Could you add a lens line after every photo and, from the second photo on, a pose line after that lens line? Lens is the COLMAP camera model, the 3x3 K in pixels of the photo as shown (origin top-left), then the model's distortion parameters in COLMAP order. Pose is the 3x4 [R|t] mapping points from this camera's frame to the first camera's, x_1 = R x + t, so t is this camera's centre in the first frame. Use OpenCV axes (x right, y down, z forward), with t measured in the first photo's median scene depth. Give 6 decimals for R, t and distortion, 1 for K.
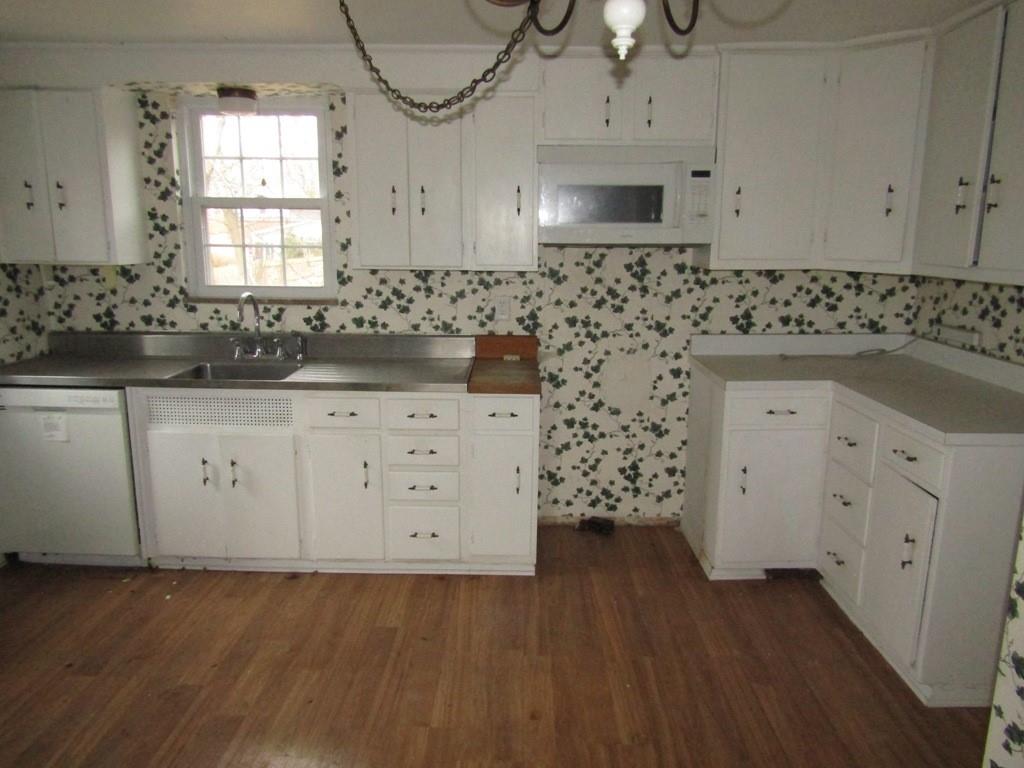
lens RADIAL K [[724.4, 0, 508.9], [0, 724.4, 388.5], [0, 0, 1]] dist [-0.004452, 0.001276]
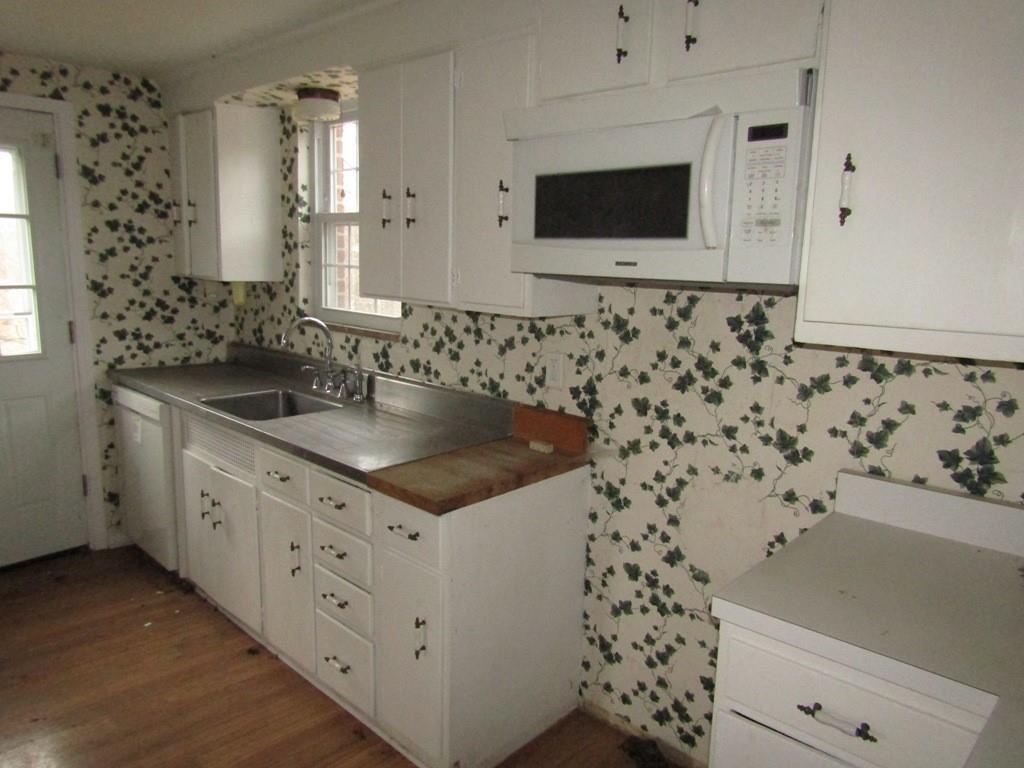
lens RADIAL K [[724.4, 0, 518.8], [0, 724.4, 391.2], [0, 0, 1]] dist [-0.004452, 0.001276]
pose [[0.730421, 0.139959, -0.668503, 0.411492], [-0.165150, 0.985926, 0.025970, -0.104083], [0.662730, 0.091435, 0.743256, 0.491608]]
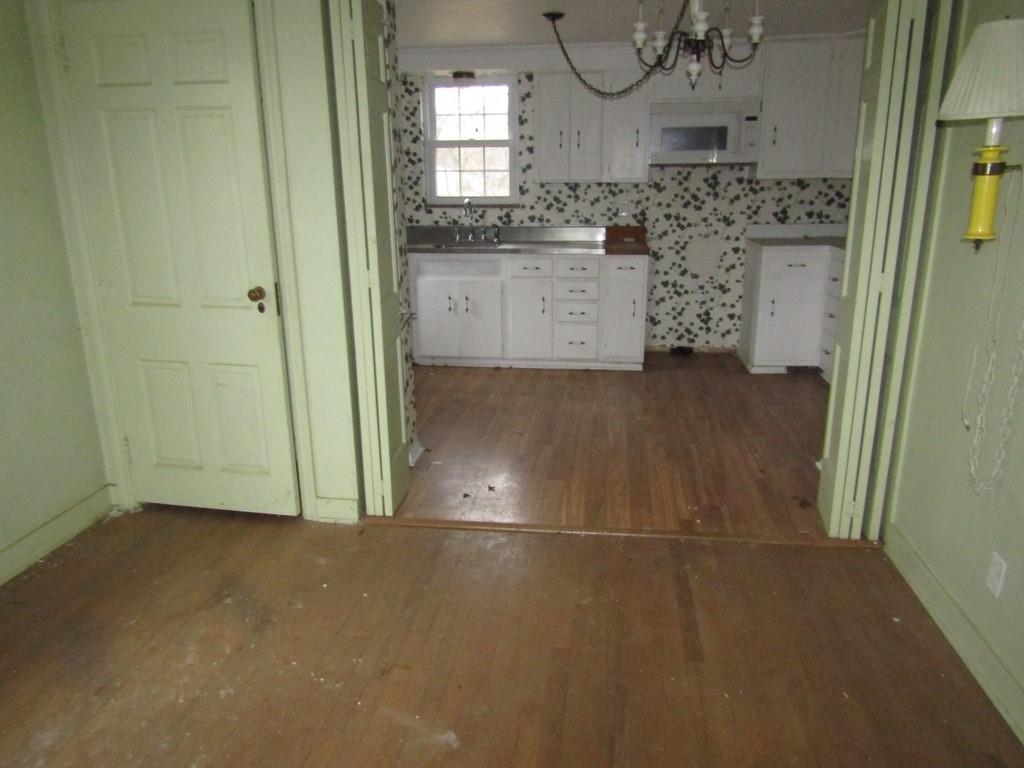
lens RADIAL K [[724.4, 0, 514.9], [0, 724.4, 391.5], [0, 0, 1]] dist [-0.004452, 0.001276]
pose [[0.994023, 0.013743, -0.108306, -0.067419], [-0.005390, 0.997014, 0.077037, 0.165667], [0.109041, -0.075993, 0.991128, -0.614393]]
